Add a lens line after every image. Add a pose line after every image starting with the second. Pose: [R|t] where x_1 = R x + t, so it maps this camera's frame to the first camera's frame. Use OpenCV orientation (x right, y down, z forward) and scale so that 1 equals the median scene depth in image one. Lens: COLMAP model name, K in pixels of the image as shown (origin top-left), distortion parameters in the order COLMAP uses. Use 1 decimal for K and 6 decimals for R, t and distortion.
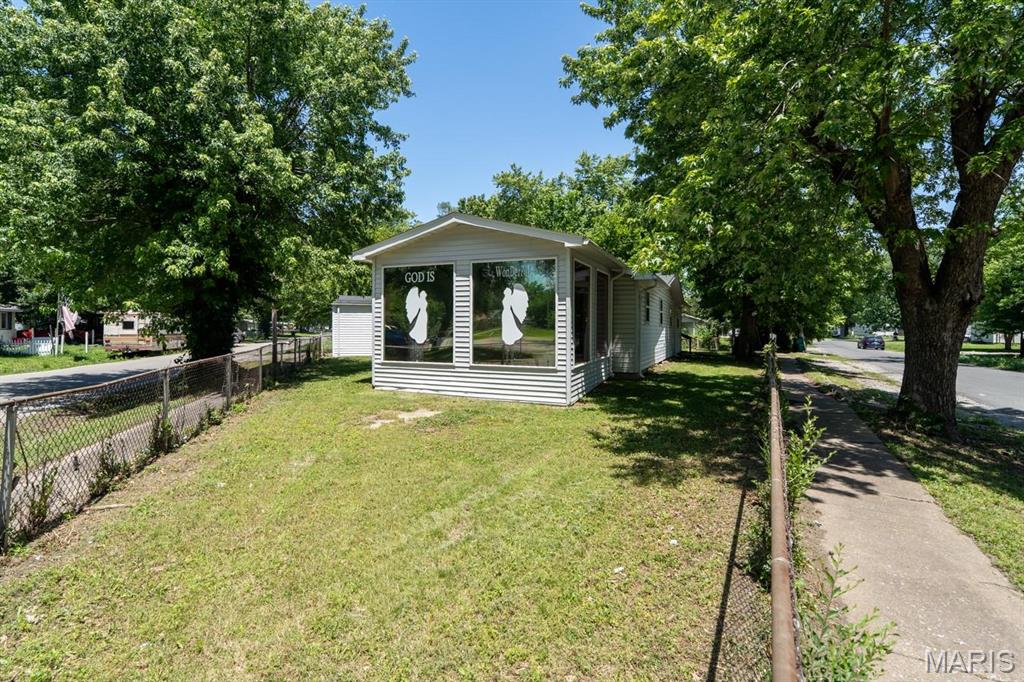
lens RADIAL K [[498.4, 0, 510.9], [0, 498.4, 331.9], [0, 0, 1]] dist [-0.004966, -0.000311]
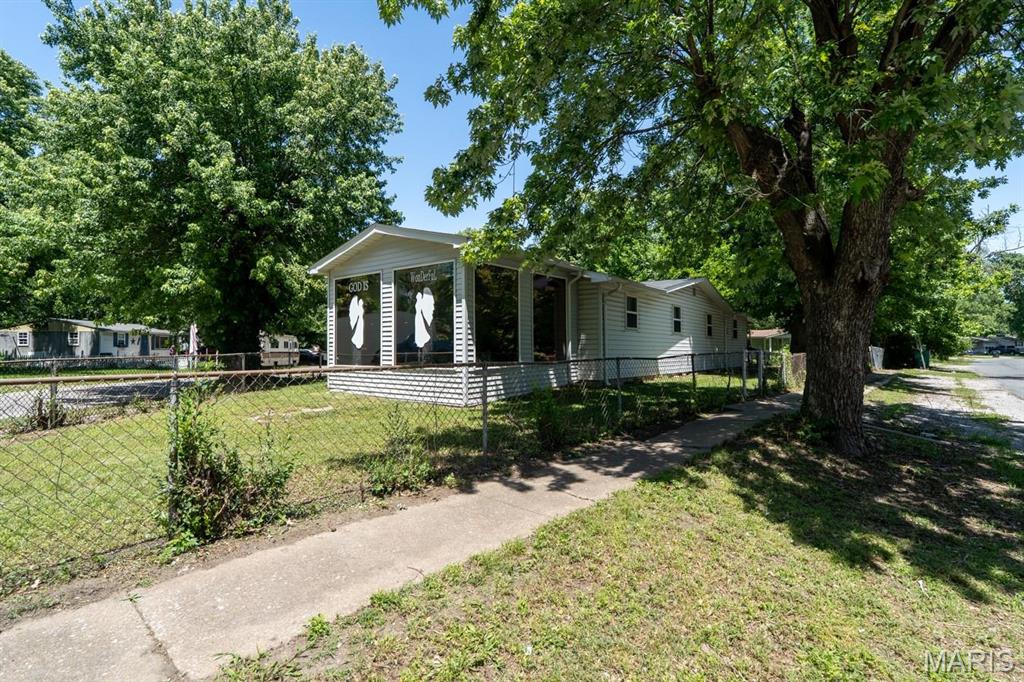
lens RADIAL K [[492.1, 0, 512.0], [0, 492.1, 341.0], [0, 0, 1]] dist [0.000775, 0.000167]
pose [[0.968913, -0.013306, -0.247042, 0.423853], [0.007098, 0.999637, -0.026002, 0.039770], [0.247298, 0.023440, 0.968656, 0.059278]]
